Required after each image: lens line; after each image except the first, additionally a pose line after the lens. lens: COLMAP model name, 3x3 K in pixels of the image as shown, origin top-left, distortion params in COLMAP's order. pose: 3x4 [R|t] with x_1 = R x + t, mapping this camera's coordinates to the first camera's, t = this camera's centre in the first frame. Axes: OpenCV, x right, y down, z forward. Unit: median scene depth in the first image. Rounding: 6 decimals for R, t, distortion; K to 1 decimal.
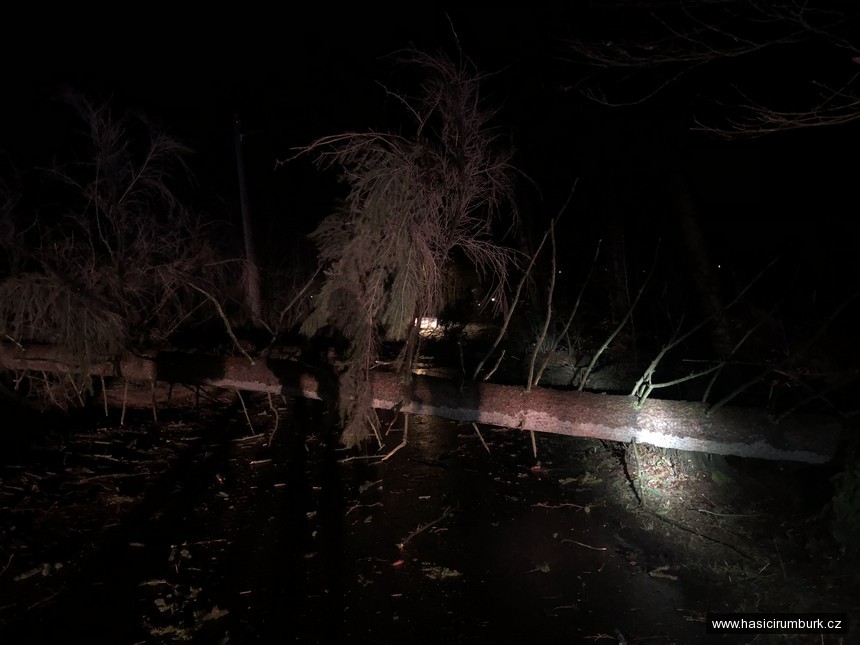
lens RADIAL K [[688.6, 0, 421.8], [0, 688.6, 329.1], [0, 0, 1]] dist [0.054255, -0.061662]
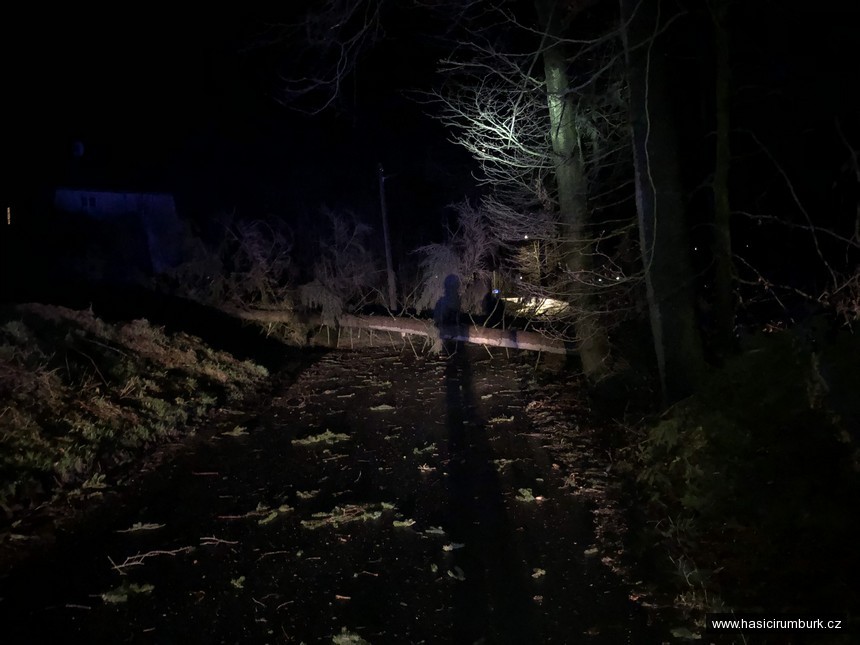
lens RADIAL K [[684.3, 0, 430.0], [0, 684.3, 322.5], [0, 0, 1]] dist [0.035620, -0.003803]
pose [[0.985552, 0.013663, -0.168822, 0.280841], [-0.008620, 0.999495, 0.030572, -0.012349], [0.169155, -0.028676, 0.985172, -1.341807]]
